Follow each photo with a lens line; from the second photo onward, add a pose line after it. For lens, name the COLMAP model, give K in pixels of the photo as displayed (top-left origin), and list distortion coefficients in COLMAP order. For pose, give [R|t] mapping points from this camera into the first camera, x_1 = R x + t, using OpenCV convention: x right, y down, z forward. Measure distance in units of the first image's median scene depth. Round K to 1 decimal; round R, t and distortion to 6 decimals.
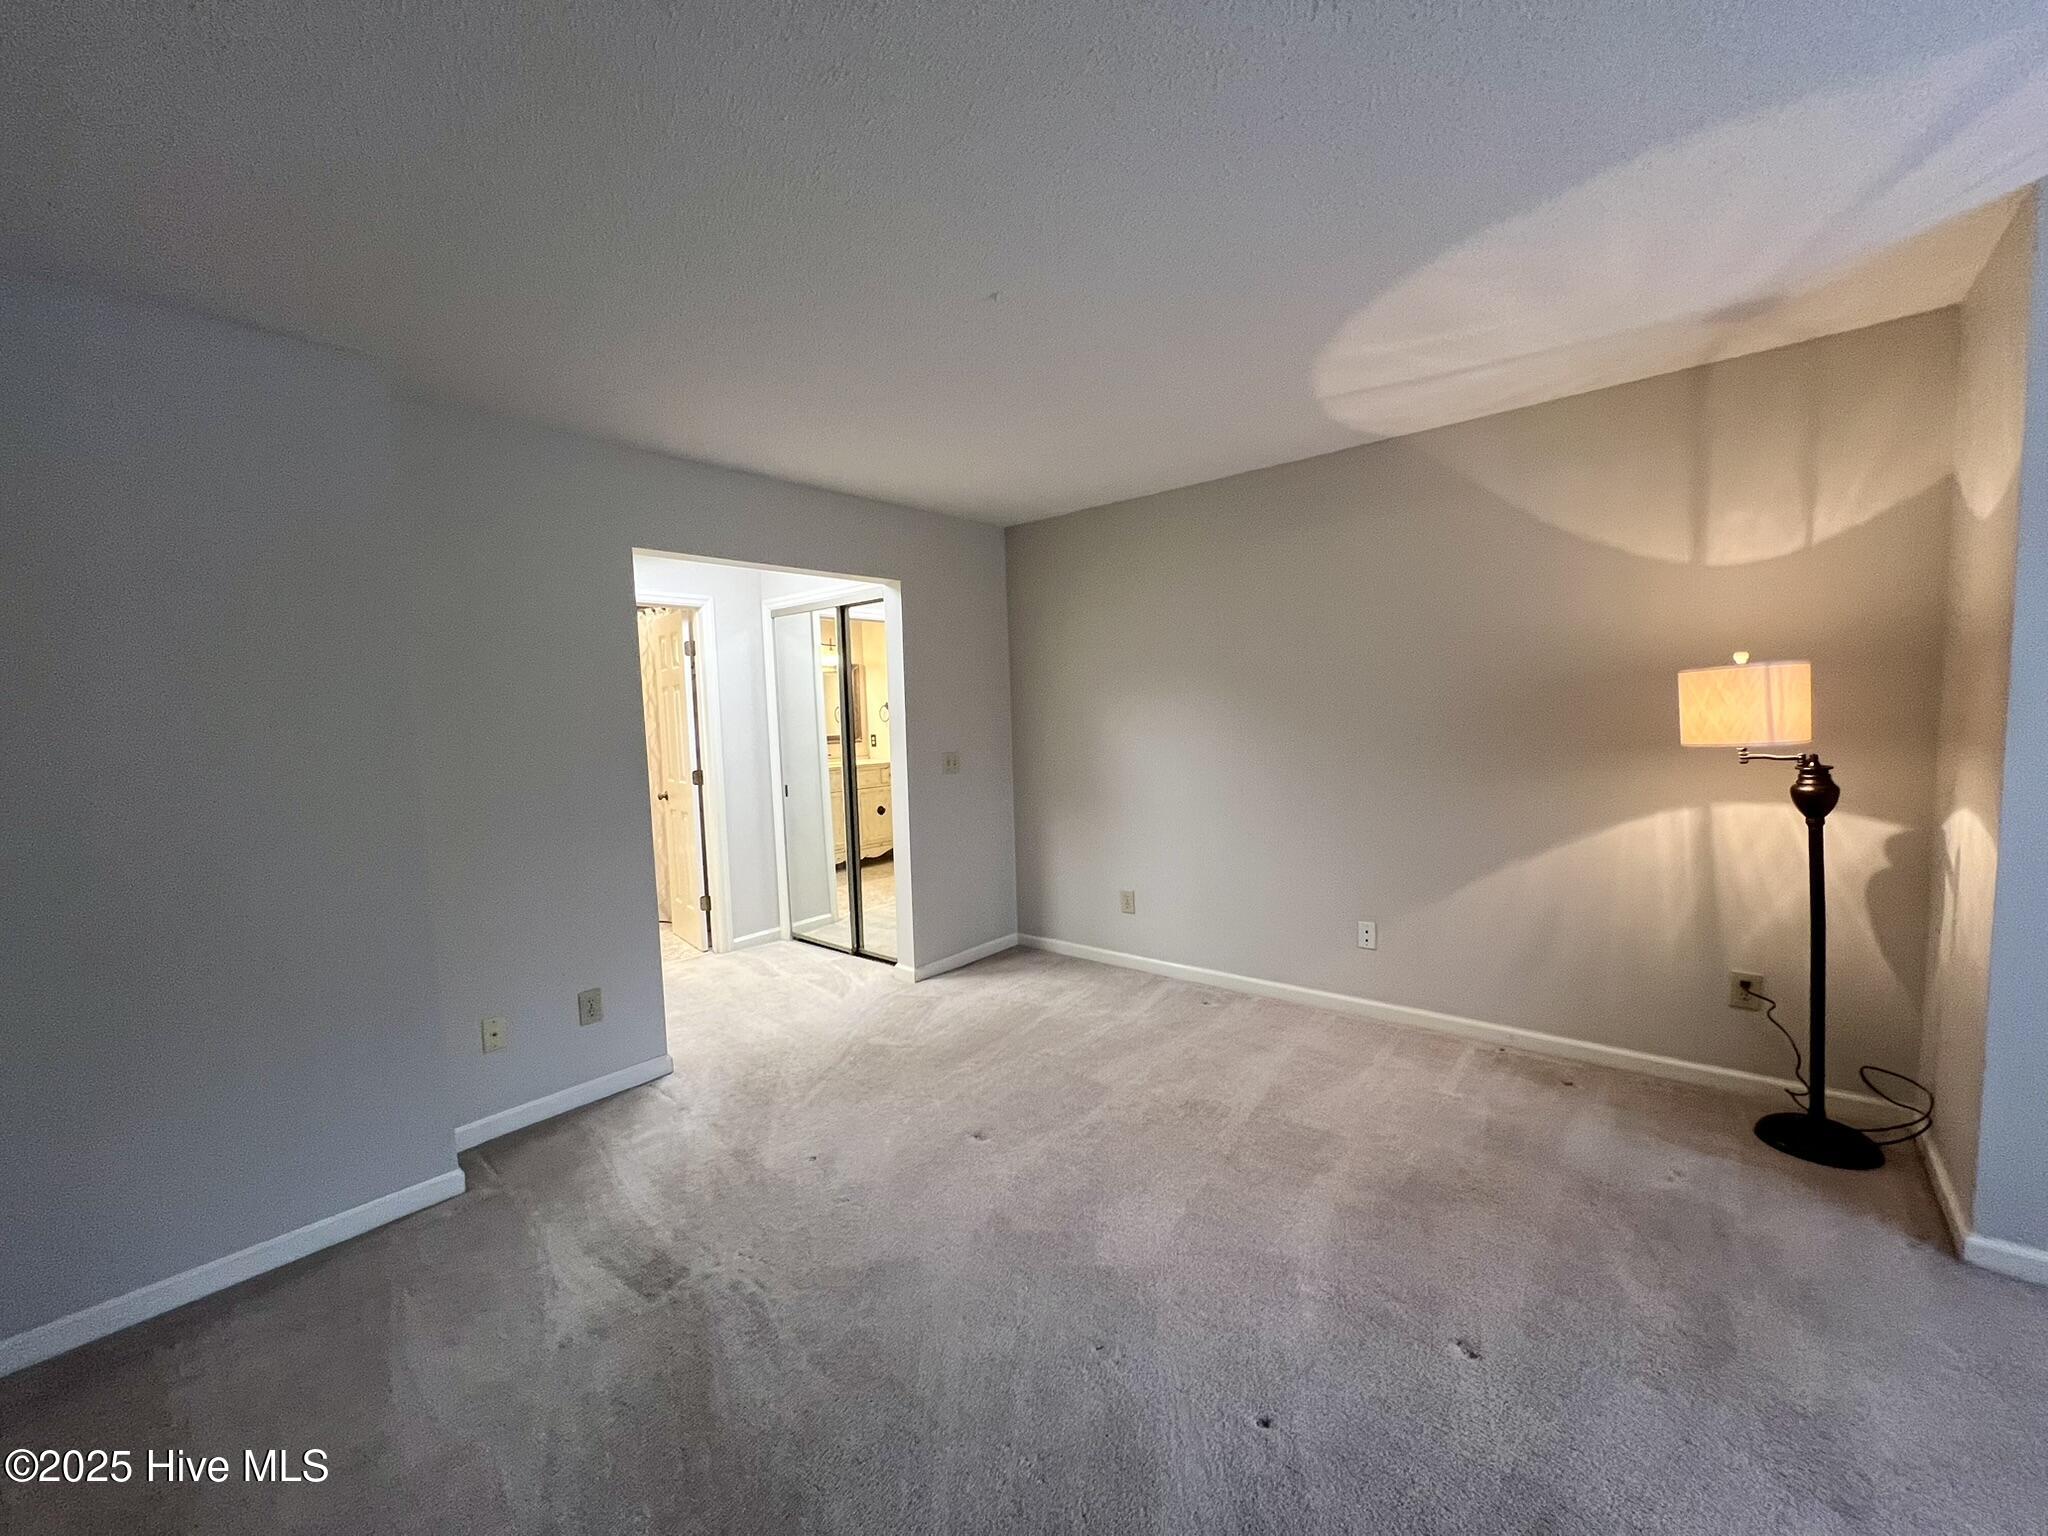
lens RADIAL K [[814.0, 0, 1025.8], [0, 814.0, 770.0], [0, 0, 1]] dist [0.001100, 0.000627]
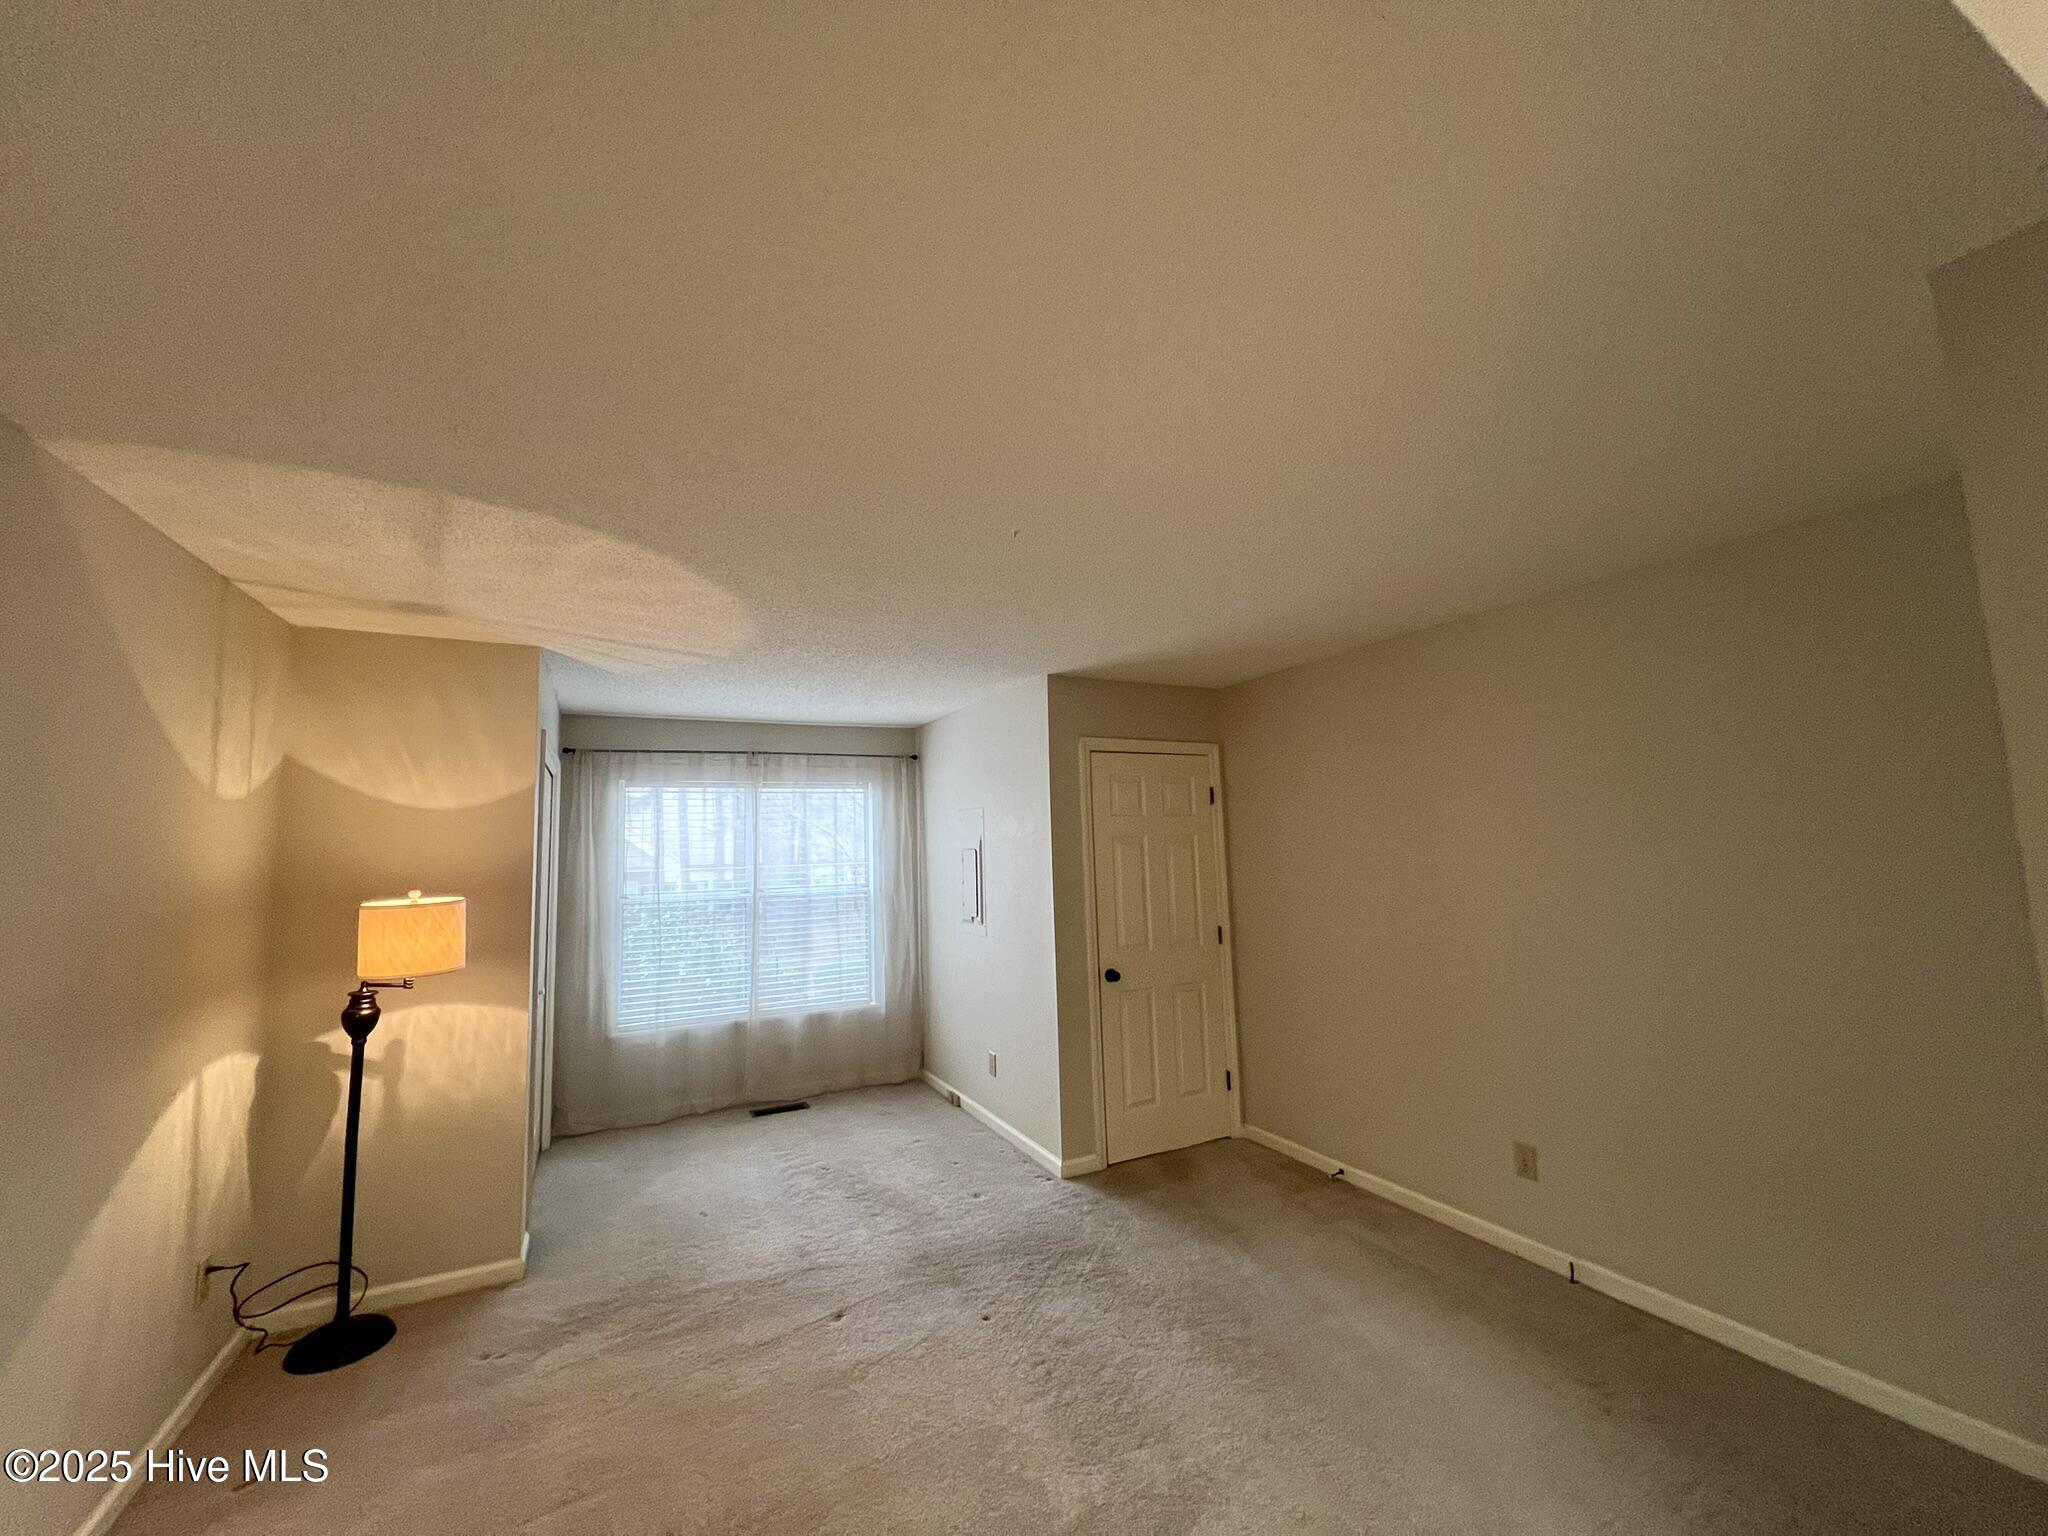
lens RADIAL K [[814.0, 0, 1025.8], [0, 814.0, 770.0], [0, 0, 1]] dist [0.001100, 0.000627]
pose [[-0.913017, 0.110408, 0.392696, -0.421486], [0.098653, 0.993862, -0.050060, -0.166071], [-0.395813, -0.006965, -0.918305, 1.739471]]
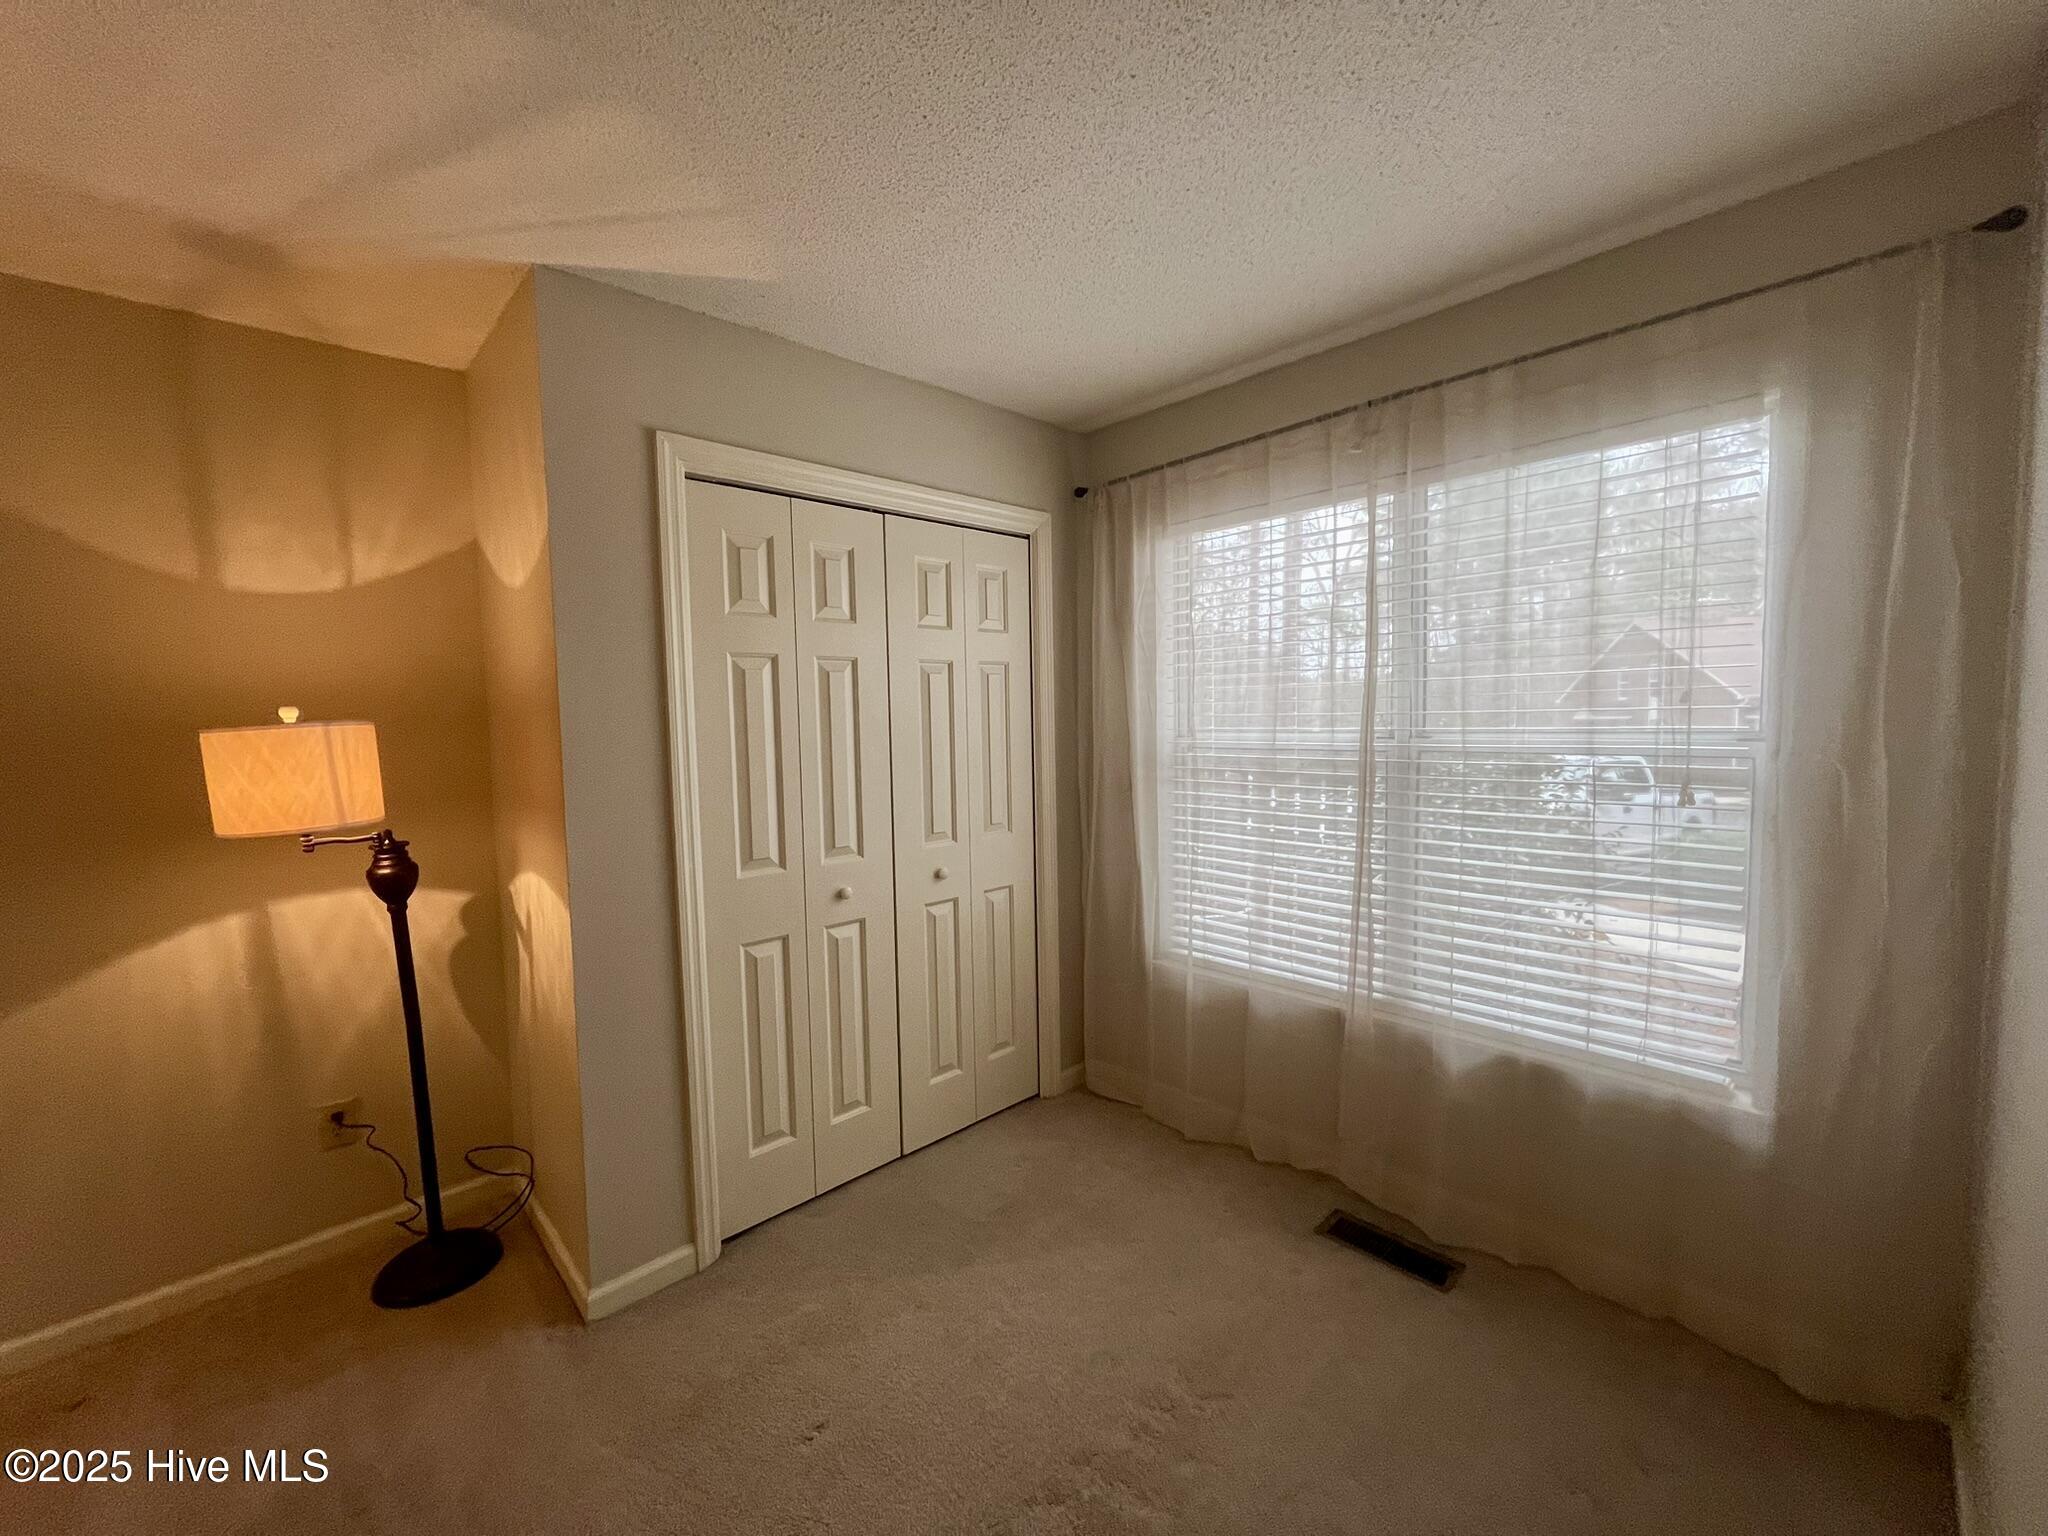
lens RADIAL K [[814.0, 0, 1025.8], [0, 814.0, 770.0], [0, 0, 1]] dist [0.001100, 0.000627]
pose [[0.100702, -0.035510, 0.994283, 0.186479], [0.097416, 0.994913, 0.025666, -0.038769], [-0.990136, 0.094275, 0.103649, 0.242367]]
